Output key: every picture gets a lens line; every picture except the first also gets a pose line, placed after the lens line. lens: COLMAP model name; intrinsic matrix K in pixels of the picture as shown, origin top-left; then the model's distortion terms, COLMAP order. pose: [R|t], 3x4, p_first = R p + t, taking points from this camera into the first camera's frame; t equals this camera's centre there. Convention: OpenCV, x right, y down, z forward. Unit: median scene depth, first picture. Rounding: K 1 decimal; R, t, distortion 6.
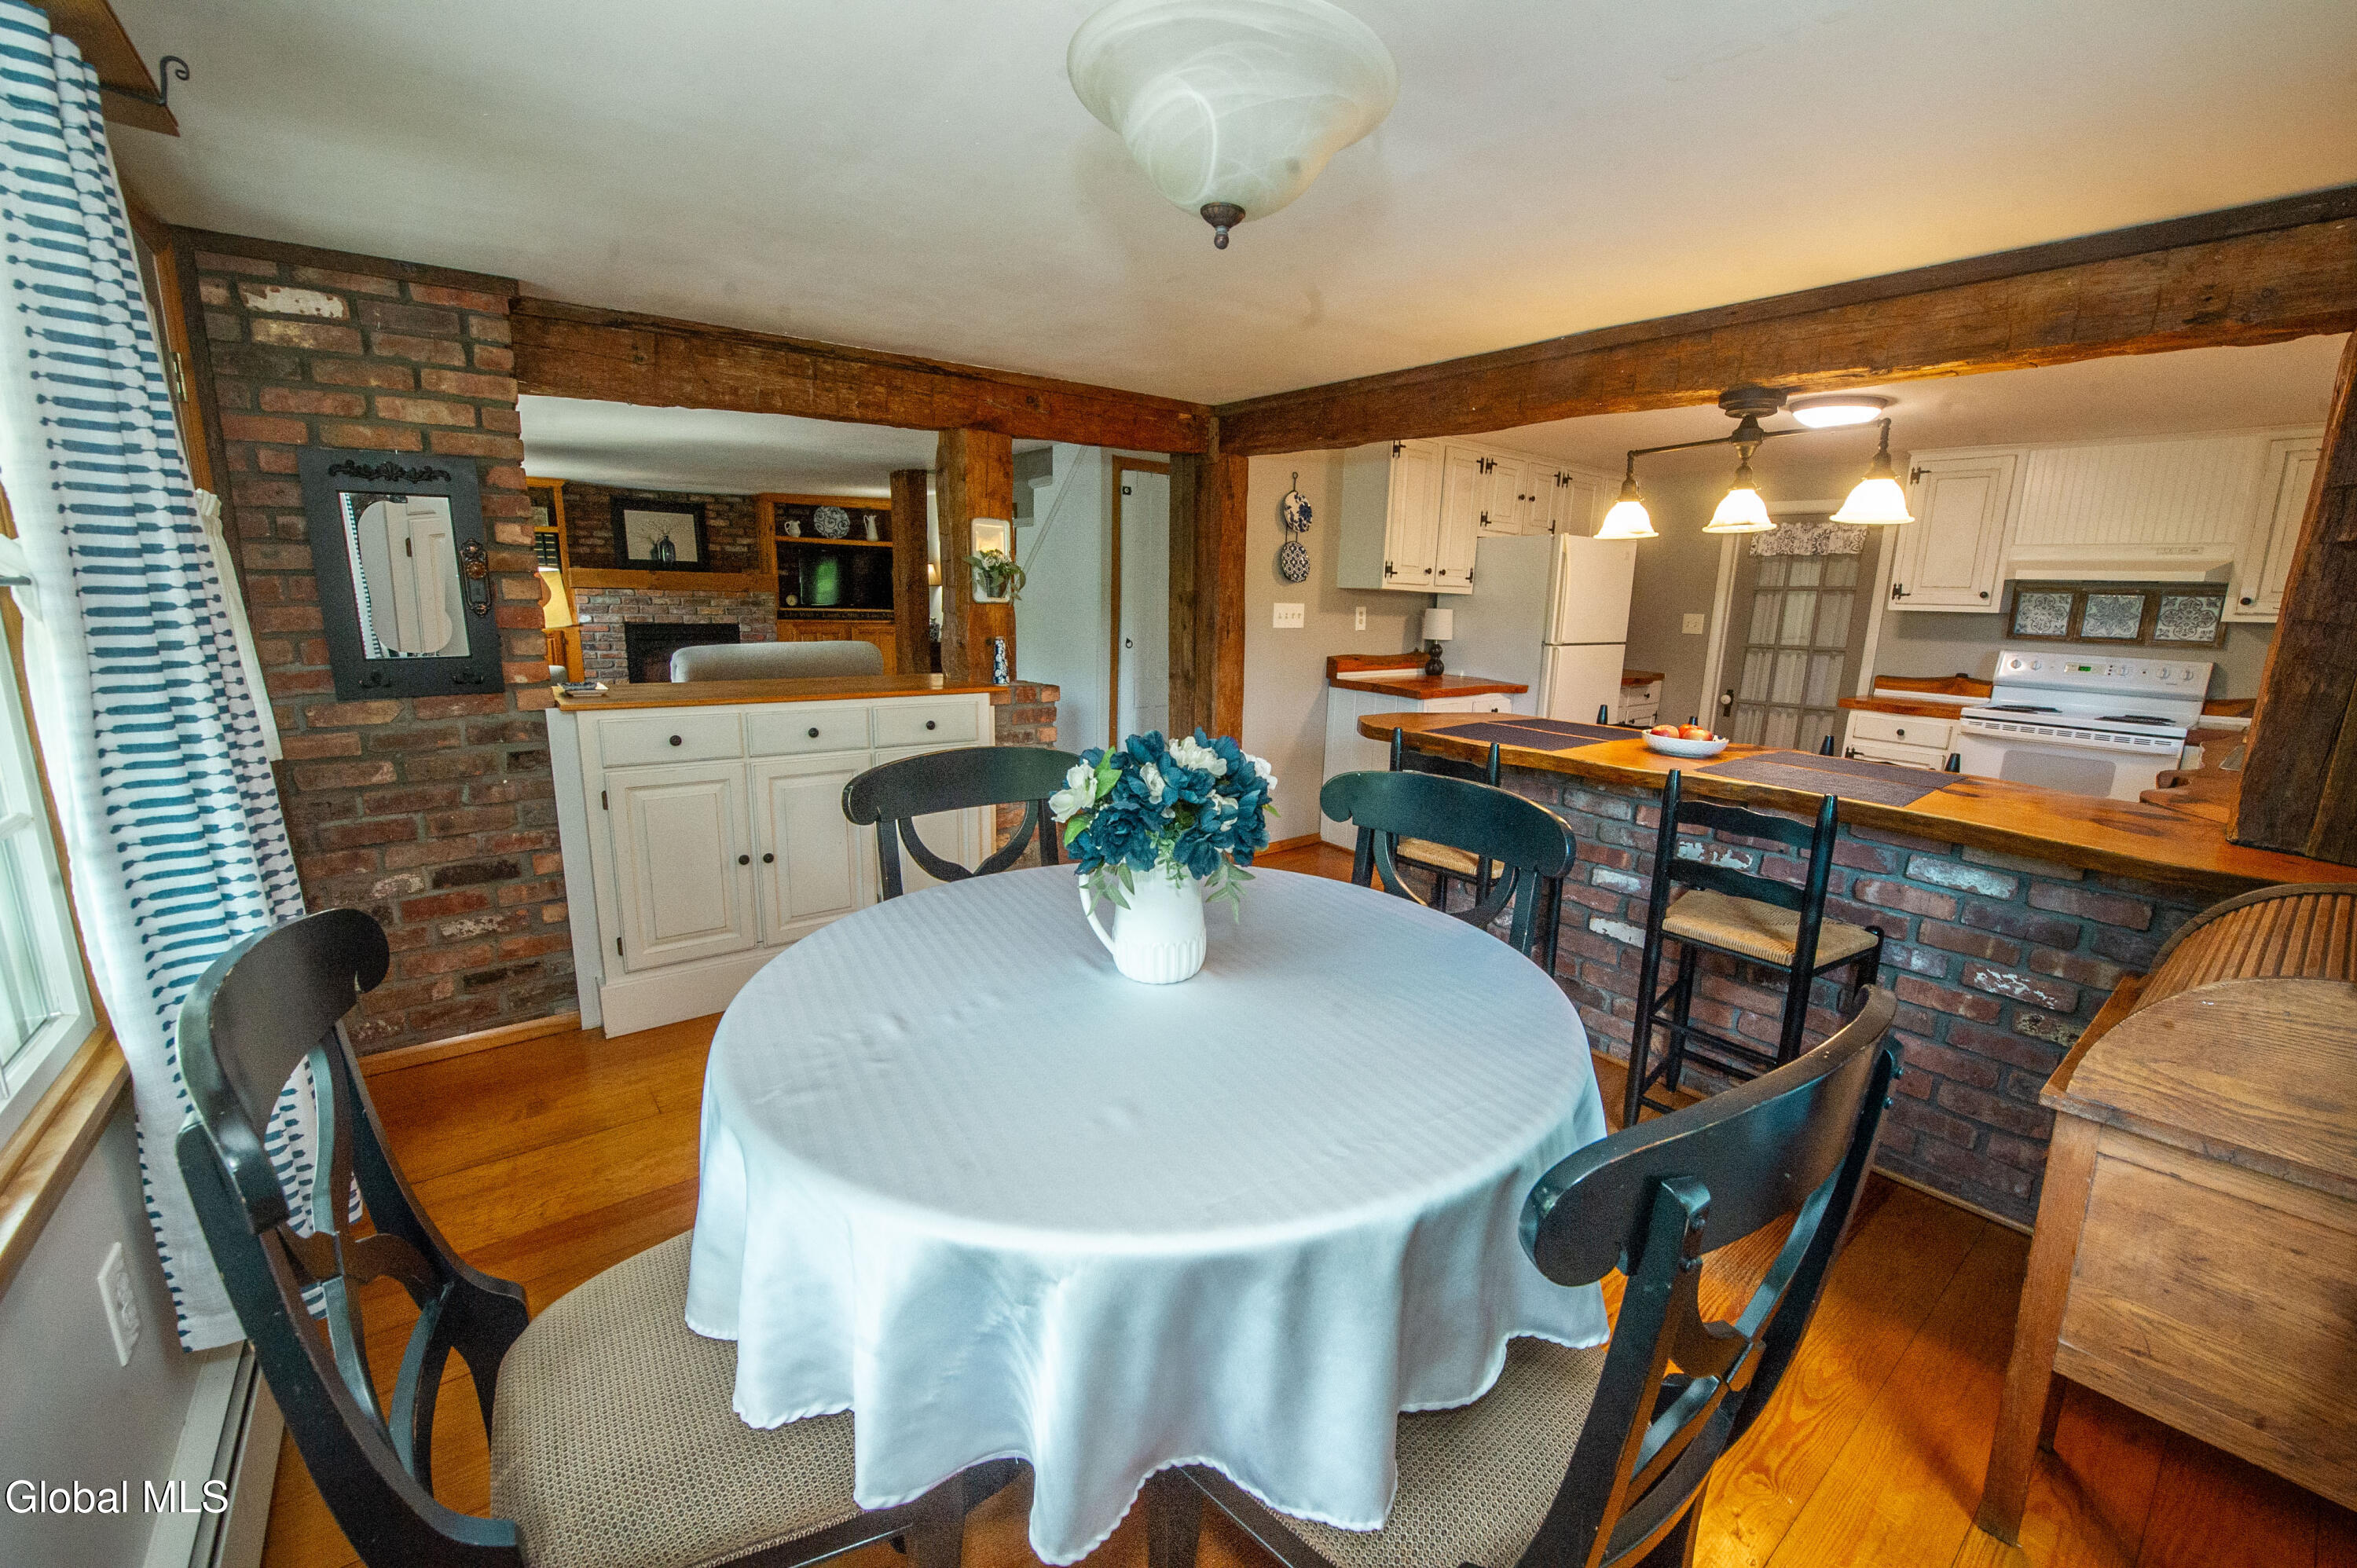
lens RADIAL K [[940.7, 0, 1195.7], [0, 940.7, 787.8], [0, 0, 1]] dist [-0.003181, -0.007206]
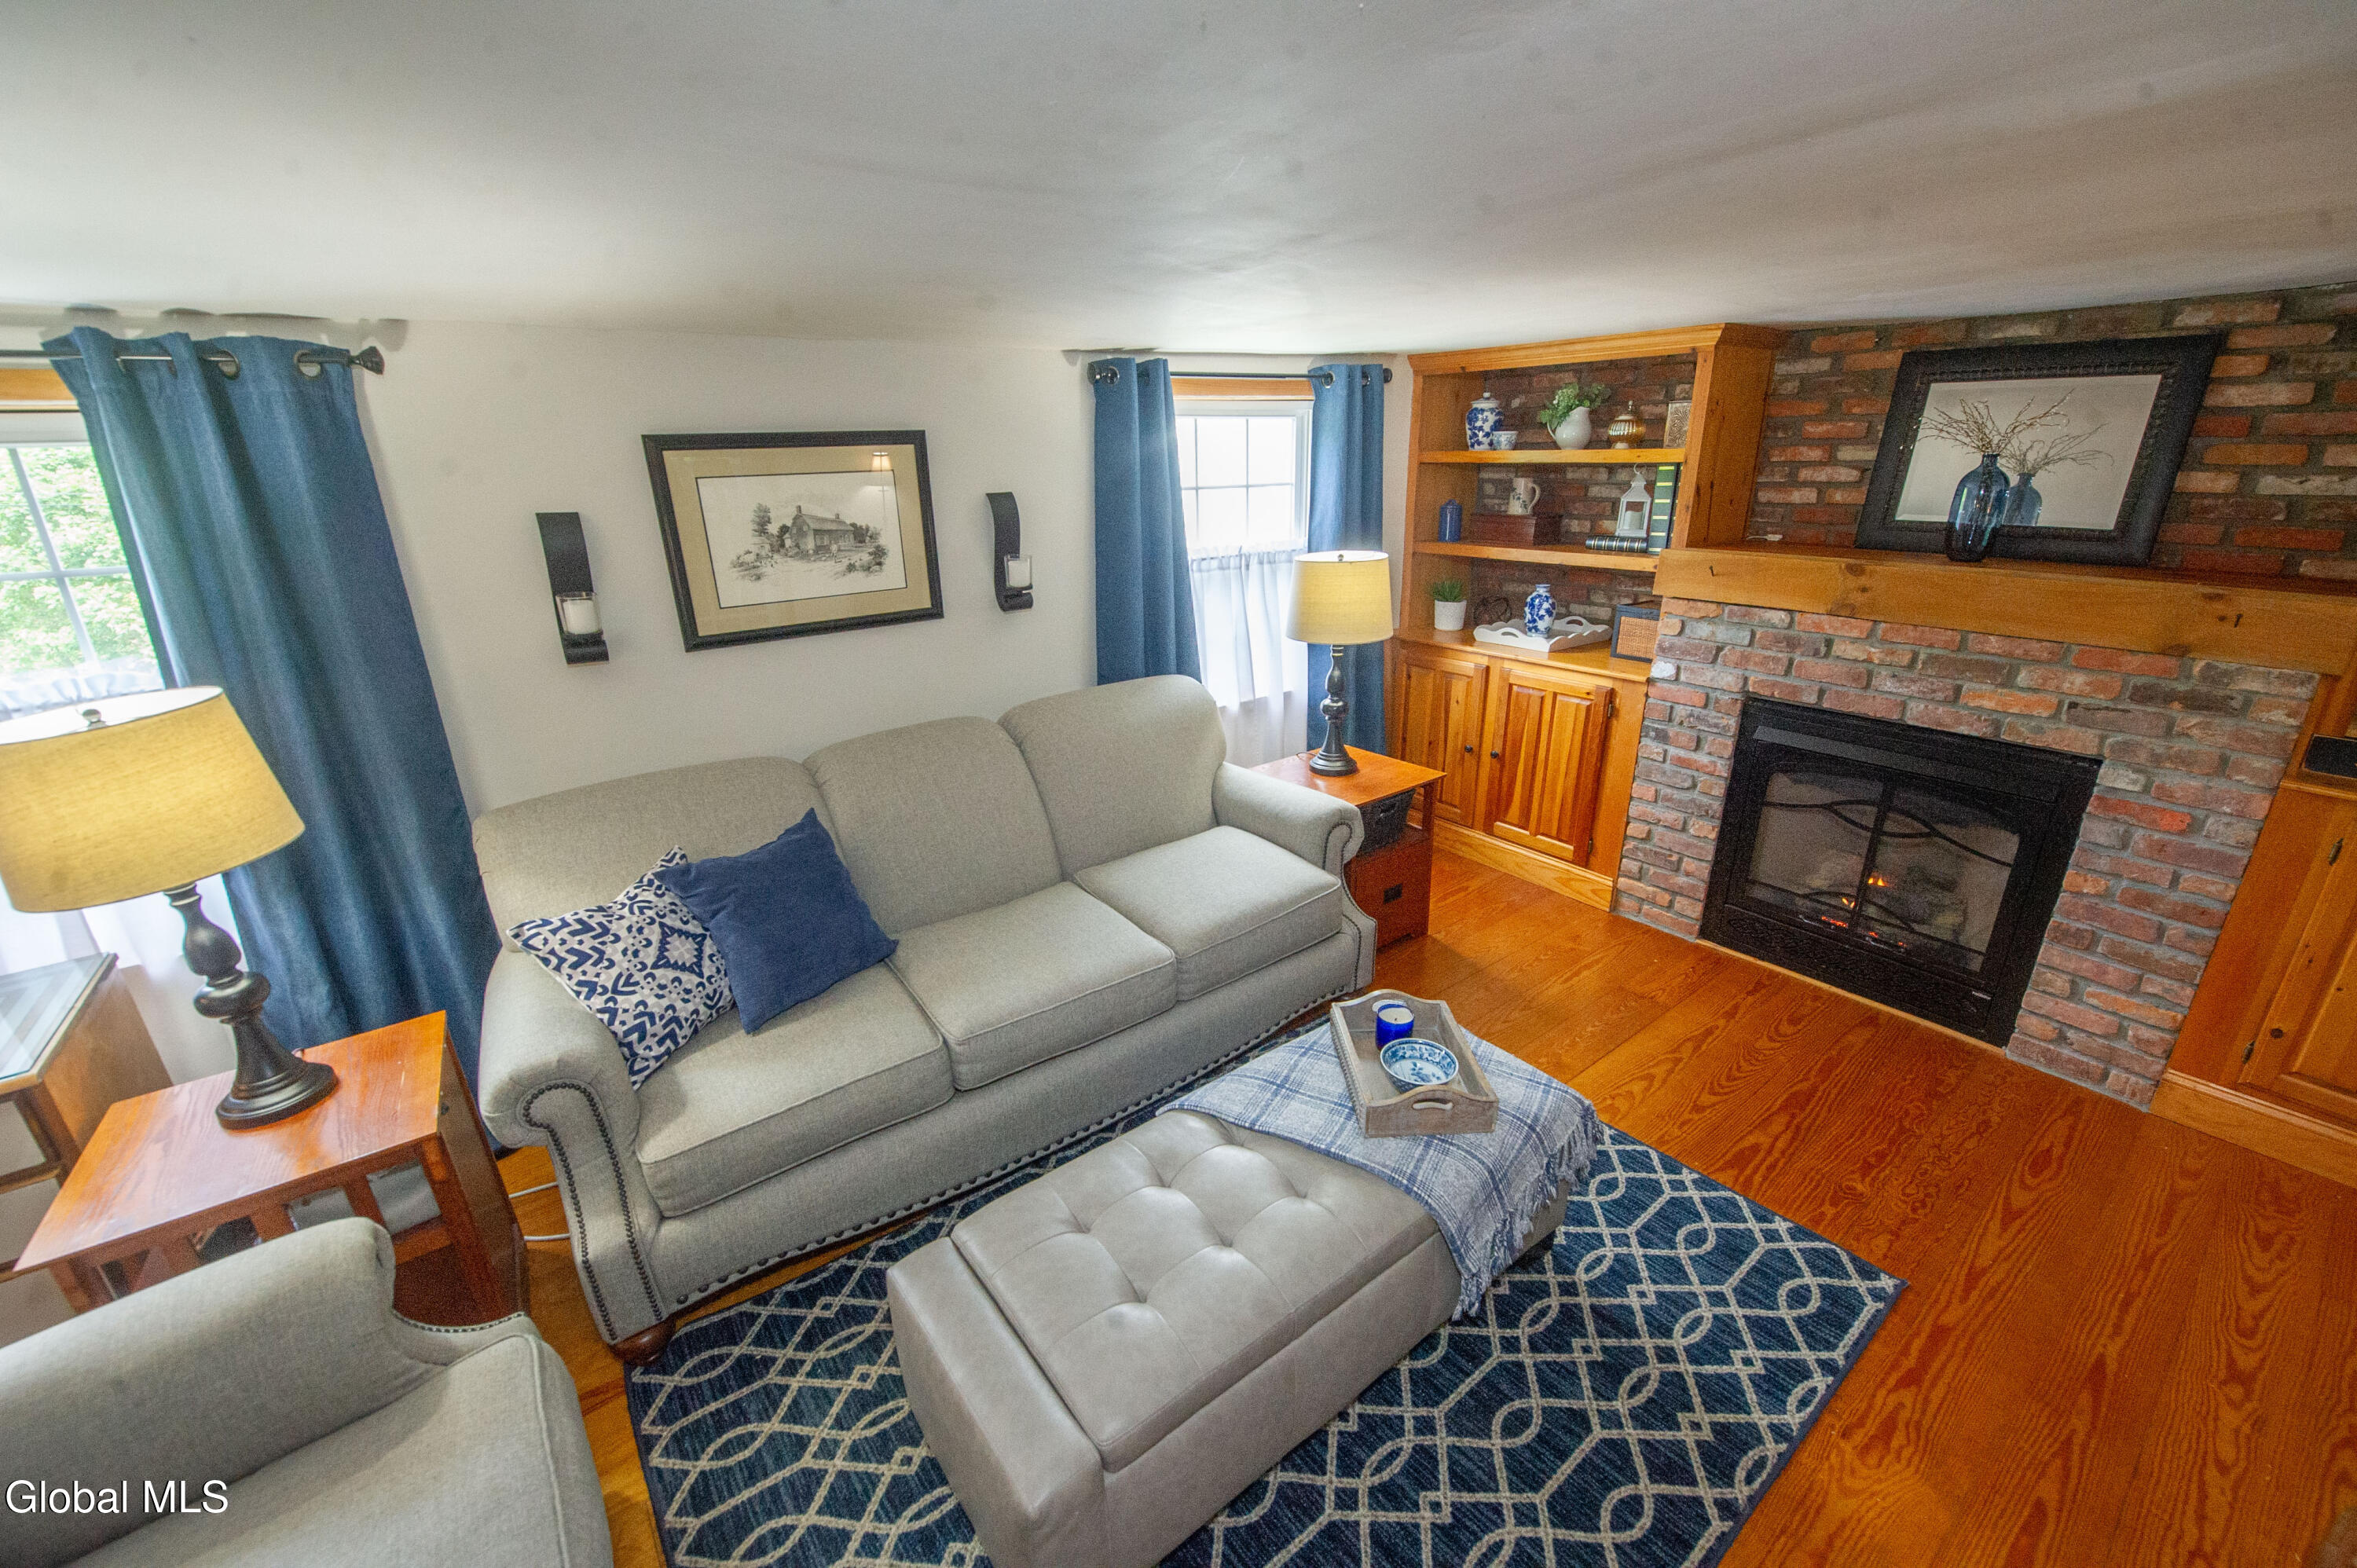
lens RADIAL K [[940.7, 0, 1195.7], [0, 940.7, 787.8], [0, 0, 1]] dist [-0.003181, -0.007206]
pose [[-0.012484, 0.305312, -0.952171, -0.476067], [-0.190088, 0.934155, 0.302028, -0.461656], [0.981688, 0.184767, 0.046374, 1.648643]]
